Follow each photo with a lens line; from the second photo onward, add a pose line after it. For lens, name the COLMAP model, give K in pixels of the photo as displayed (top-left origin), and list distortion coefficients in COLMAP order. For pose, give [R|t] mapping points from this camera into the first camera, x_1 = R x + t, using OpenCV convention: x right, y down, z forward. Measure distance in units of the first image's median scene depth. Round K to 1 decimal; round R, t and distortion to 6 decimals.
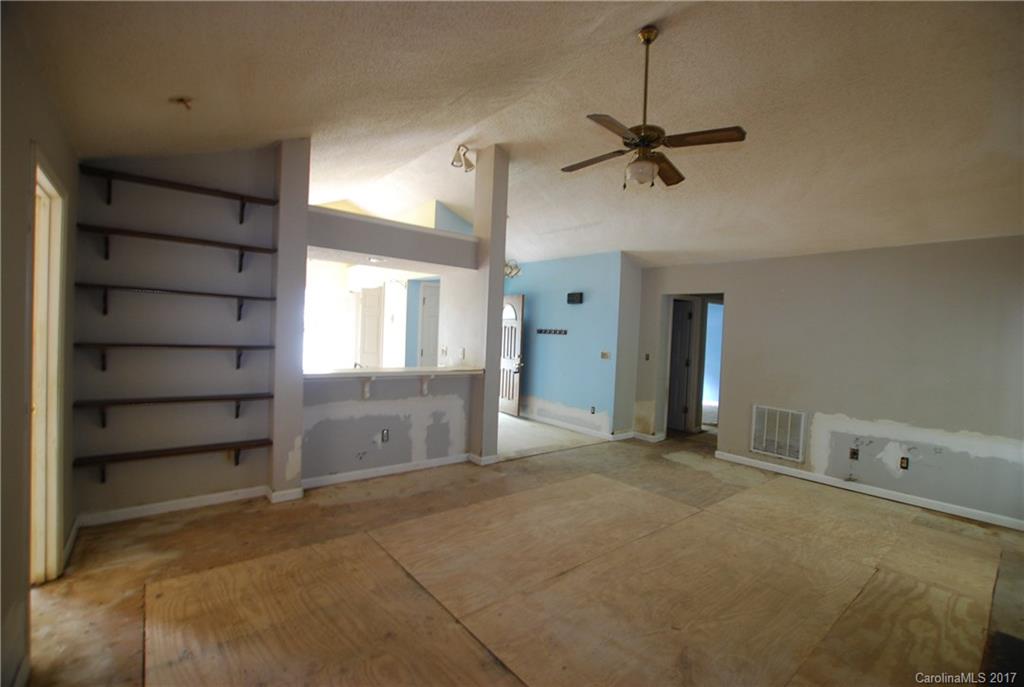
lens RADIAL K [[452.6, 0, 523.0], [0, 452.6, 342.9], [0, 0, 1]] dist [-0.028209, 0.000776]
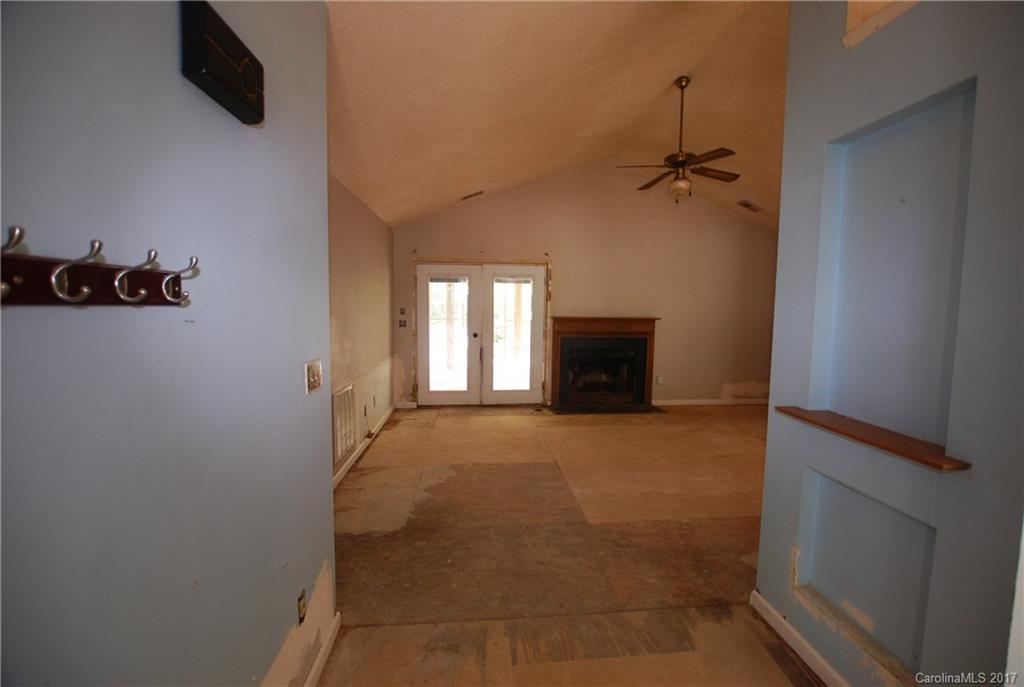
lens RADIAL K [[452.6, 0, 523.0], [0, 452.6, 342.9], [0, 0, 1]] dist [-0.028209, 0.000776]
pose [[-0.828225, -0.101615, 0.551106, -0.101173], [-0.037587, 0.991281, 0.126288, -0.045896], [-0.559133, 0.083880, -0.824824, 1.716934]]
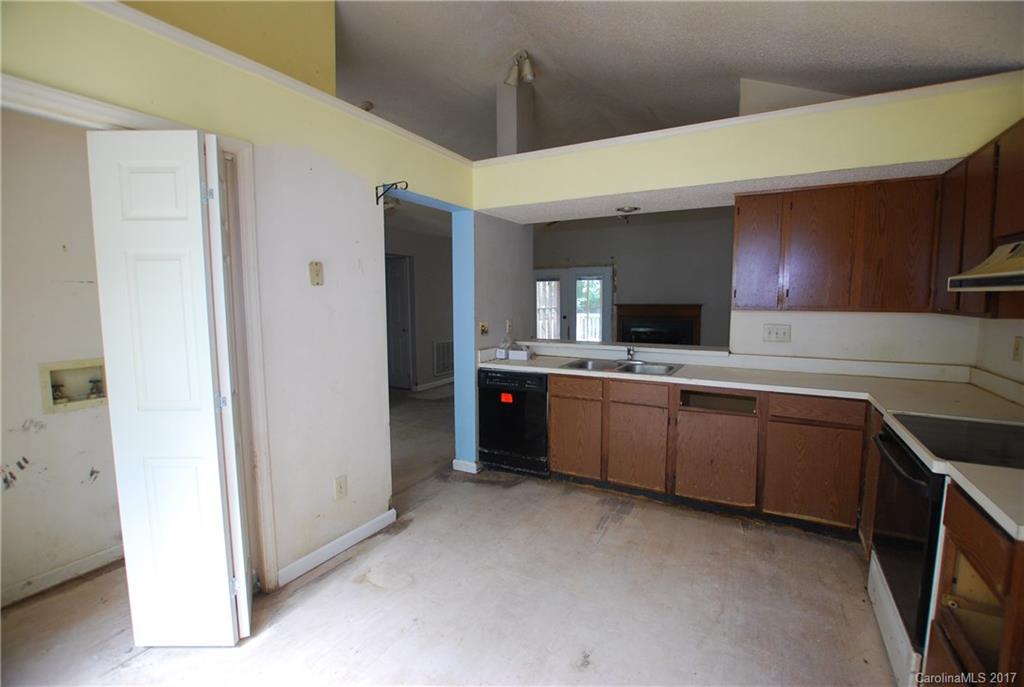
lens RADIAL K [[452.6, 0, 523.0], [0, 452.6, 342.9], [0, 0, 1]] dist [-0.028209, 0.000776]
pose [[-0.365357, -0.132418, 0.921401, -1.054739], [0.009982, 0.989216, 0.146122, -0.072261], [-0.930814, 0.062584, -0.360095, 1.536953]]
